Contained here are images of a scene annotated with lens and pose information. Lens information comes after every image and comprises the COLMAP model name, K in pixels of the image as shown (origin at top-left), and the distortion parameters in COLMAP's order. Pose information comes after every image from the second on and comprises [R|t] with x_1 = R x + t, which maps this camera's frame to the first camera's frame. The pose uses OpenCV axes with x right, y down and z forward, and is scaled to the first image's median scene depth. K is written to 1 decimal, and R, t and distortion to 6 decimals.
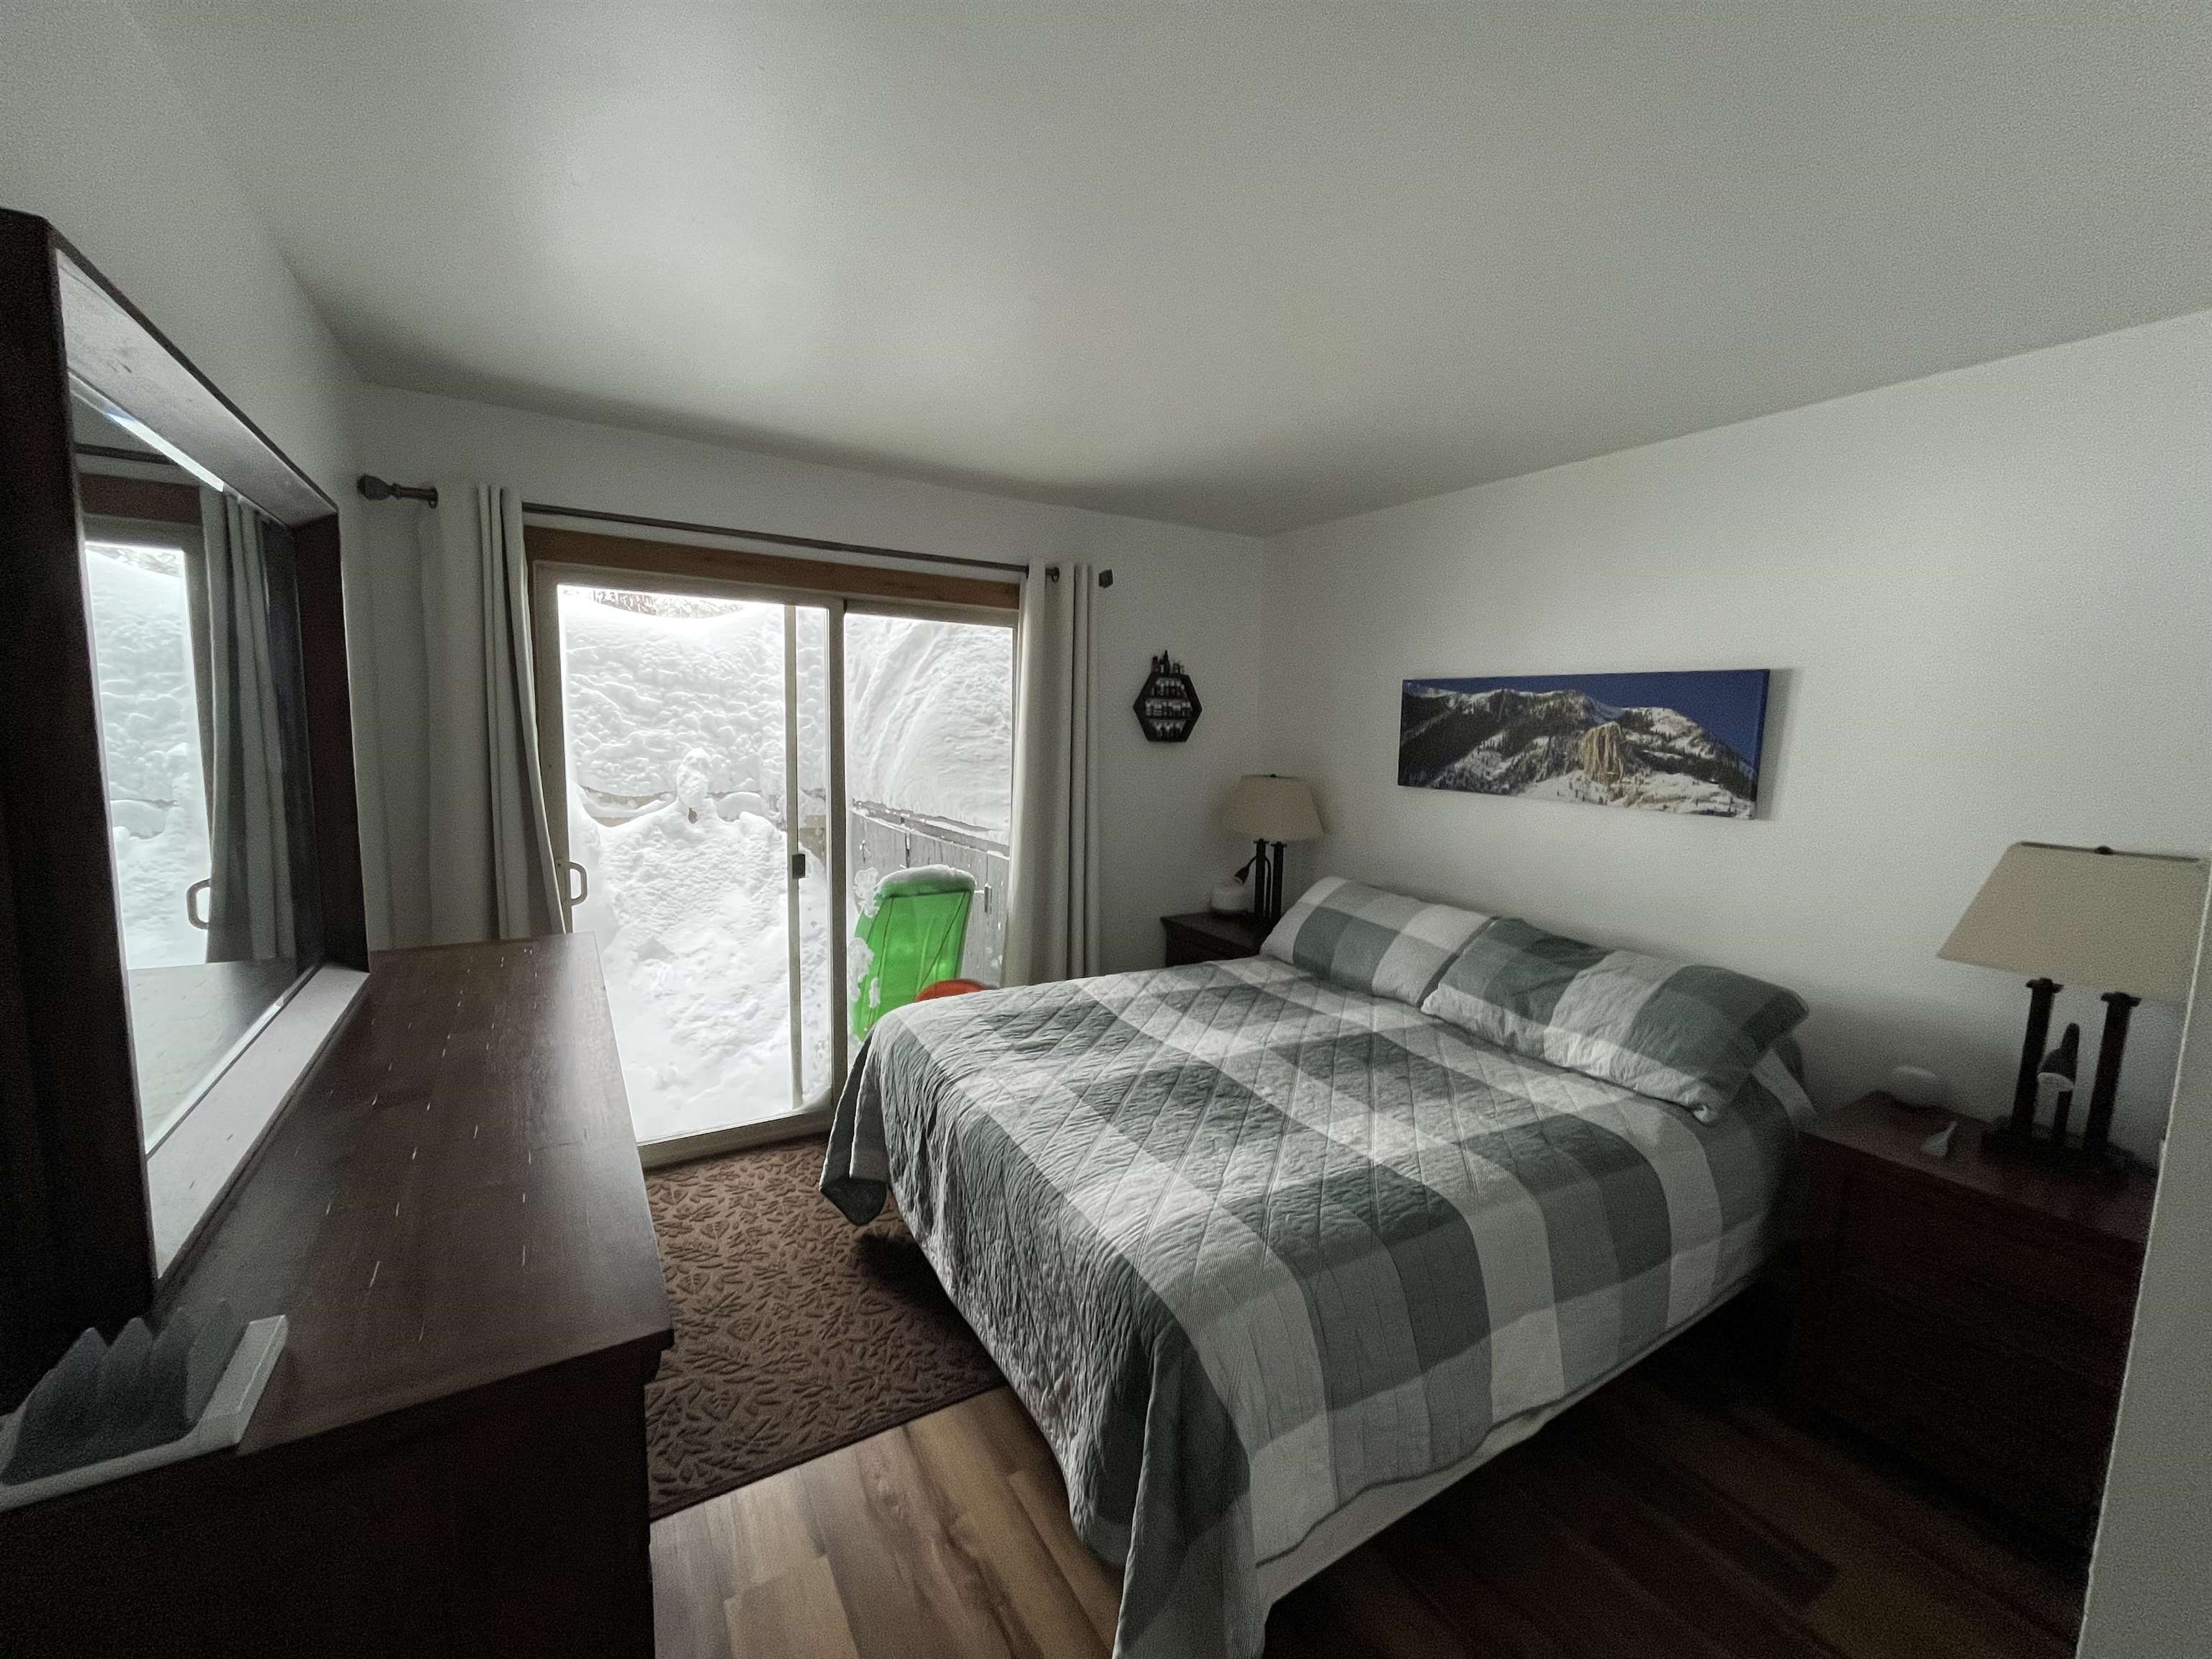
lens RADIAL K [[893.4, 0, 1104.1], [0, 893.4, 829.7], [0, 0, 1]] dist [-0.012871, 0.000257]
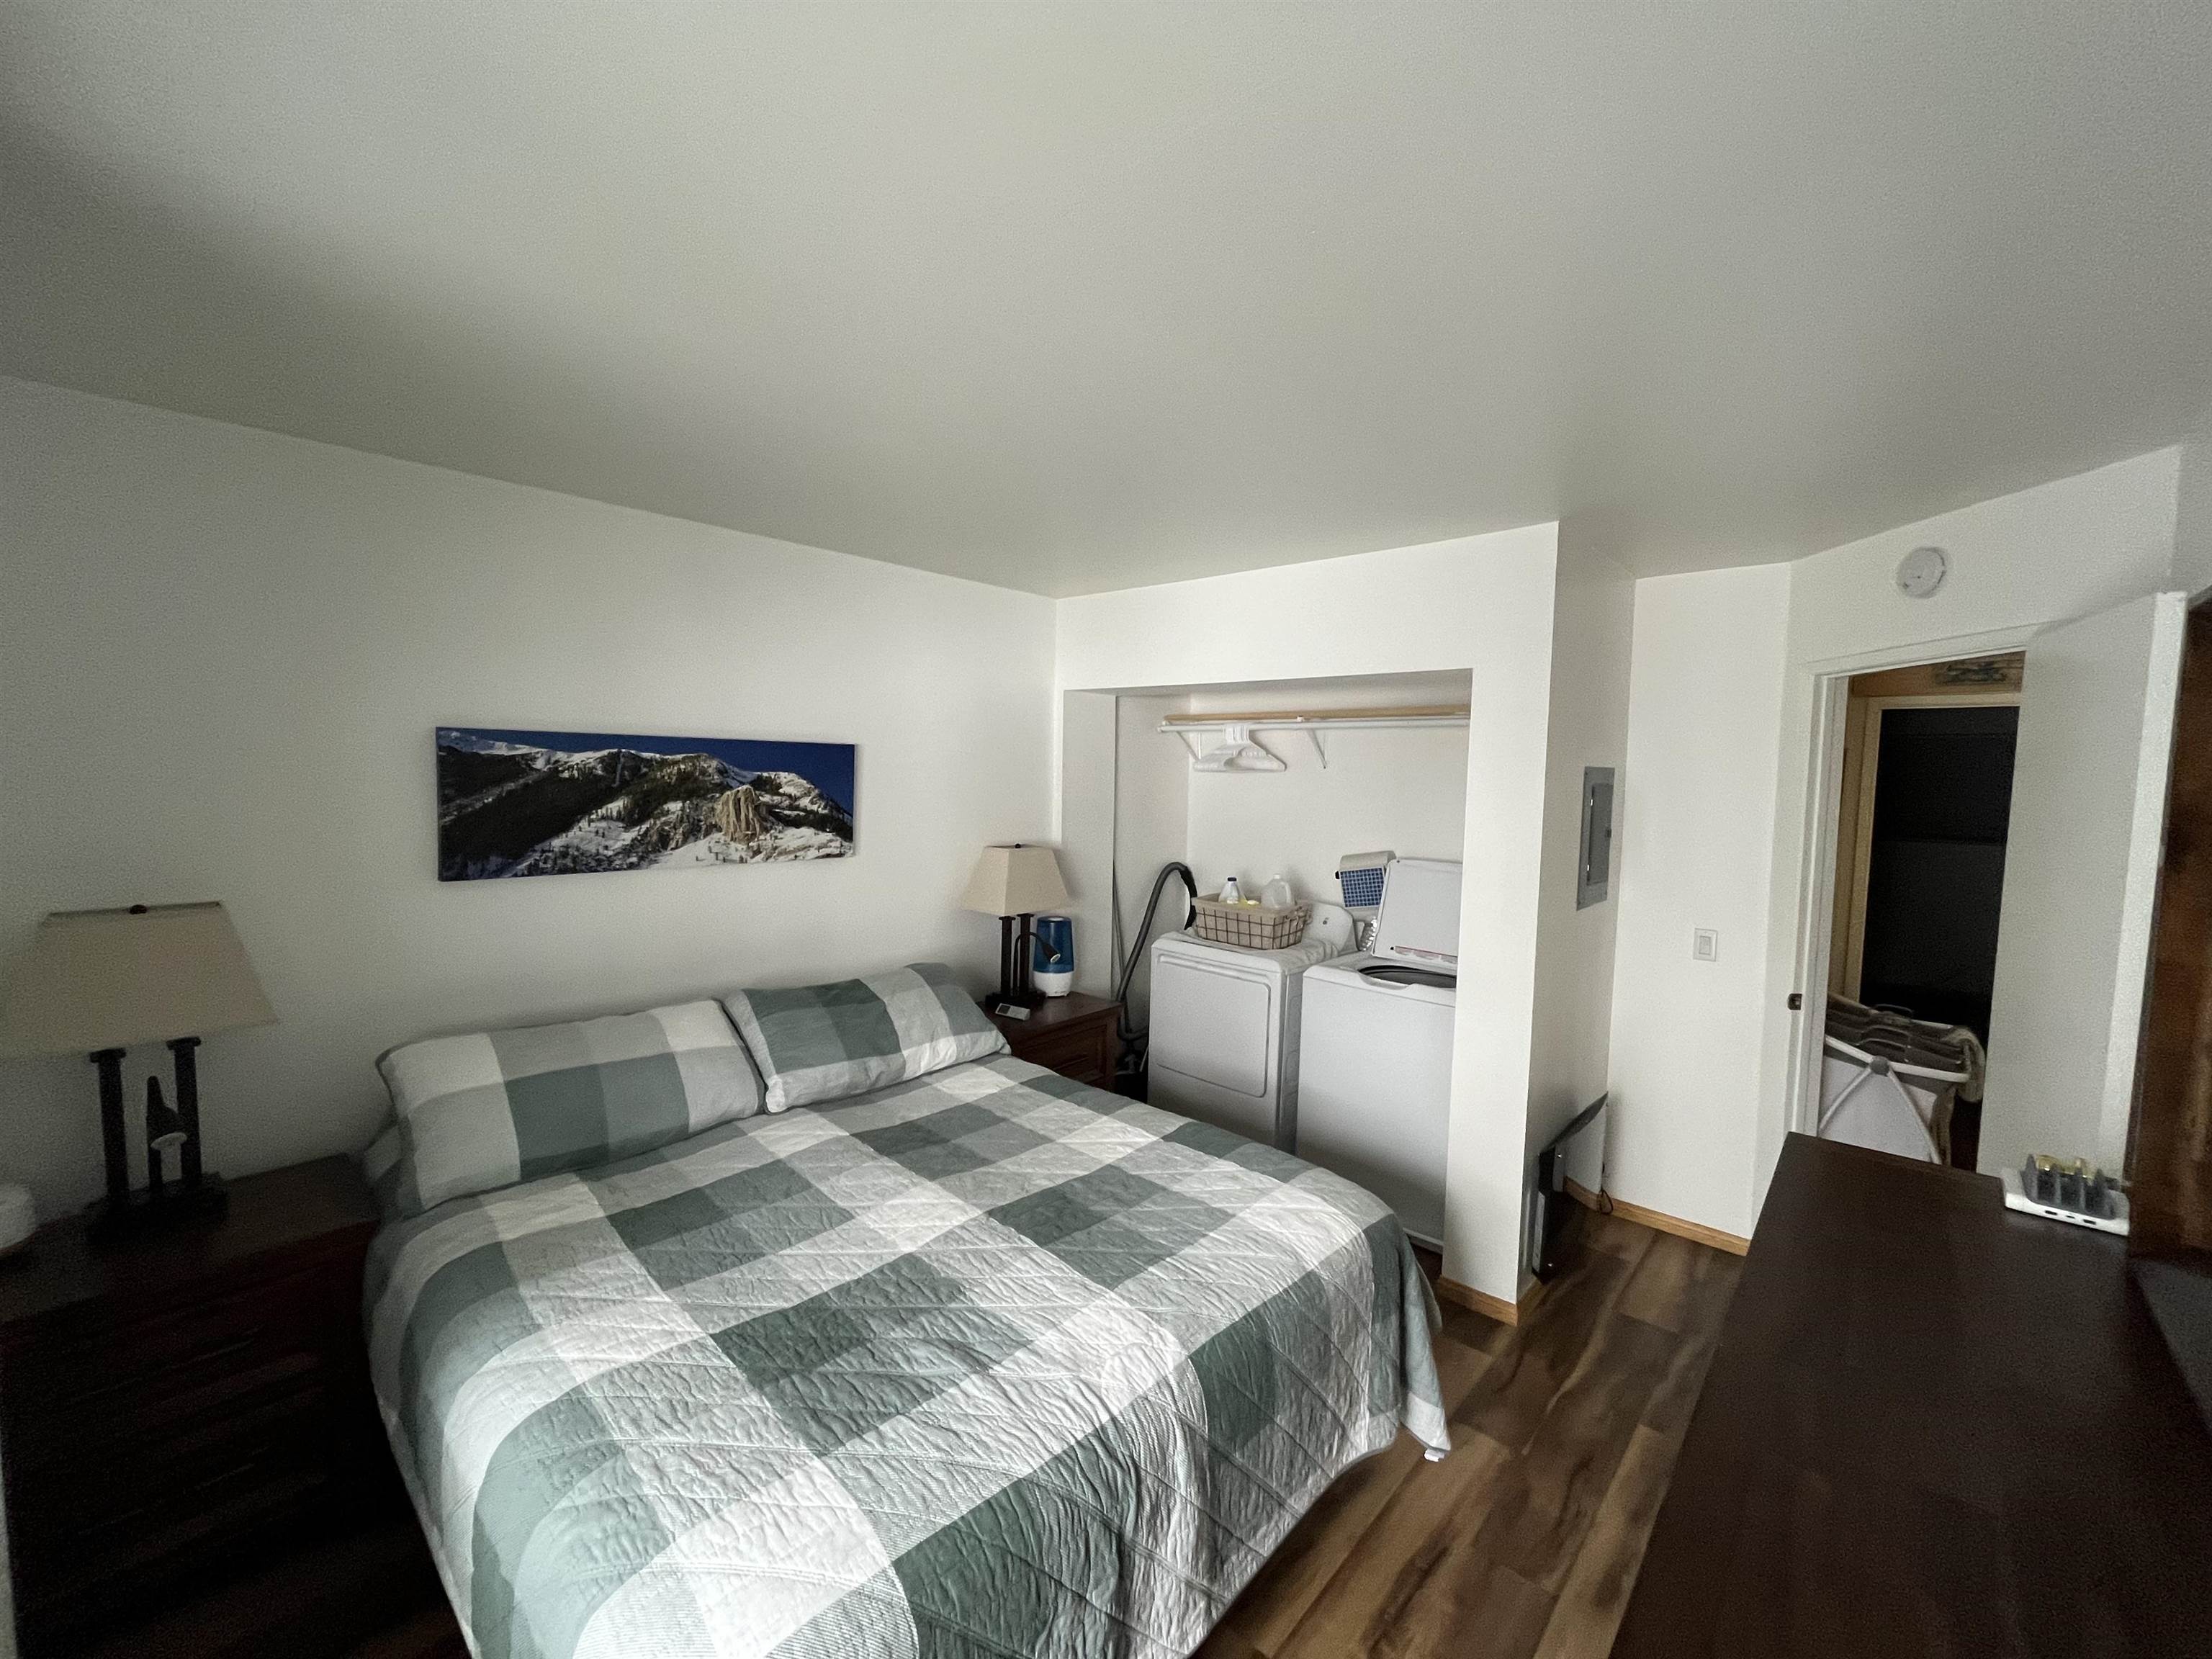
lens RADIAL K [[893.4, 0, 1102.9], [0, 893.4, 832.2], [0, 0, 1]] dist [-0.012871, 0.000257]
pose [[-0.285508, -0.097412, 0.953413, -0.575634], [0.087170, 0.988058, 0.127055, -0.164332], [-0.954404, 0.119384, -0.273607, 0.895001]]
